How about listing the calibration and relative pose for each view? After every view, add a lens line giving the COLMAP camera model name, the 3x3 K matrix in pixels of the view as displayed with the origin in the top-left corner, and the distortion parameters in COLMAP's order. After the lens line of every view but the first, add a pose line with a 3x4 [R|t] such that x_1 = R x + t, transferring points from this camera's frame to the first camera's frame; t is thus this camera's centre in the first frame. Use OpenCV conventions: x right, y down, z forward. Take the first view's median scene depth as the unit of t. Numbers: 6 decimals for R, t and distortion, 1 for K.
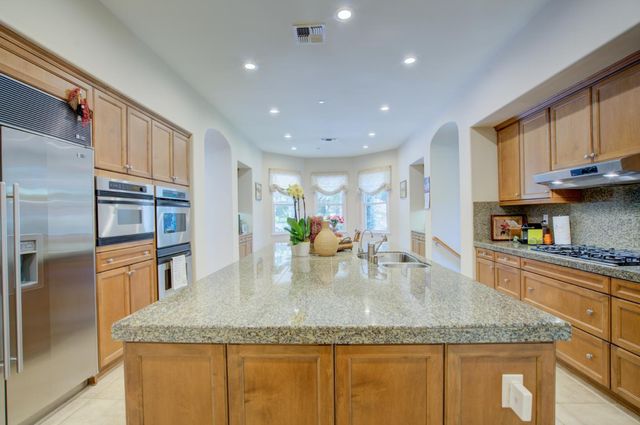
lens RADIAL K [[292.6, 0, 319.0], [0, 292.6, 215.8], [0, 0, 1]] dist [-0.044688, 0.011485]
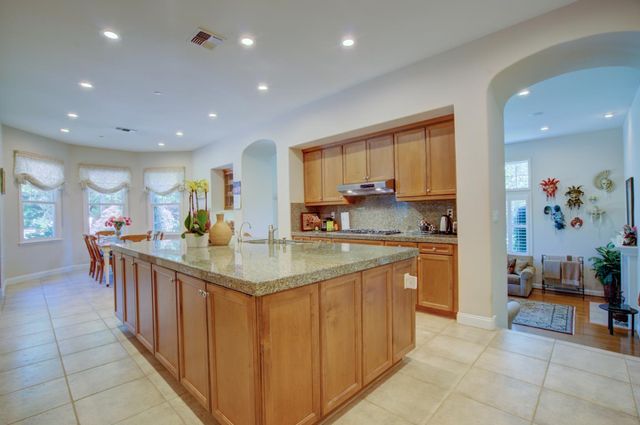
lens RADIAL K [[292.6, 0, 315.8], [0, 292.6, 216.9], [0, 0, 1]] dist [-0.044688, 0.011485]
pose [[0.671471, -0.002204, 0.741028, -0.429628], [0.012426, 0.999888, -0.008285, 0.032896], [-0.740927, 0.014772, 0.671423, -0.006697]]
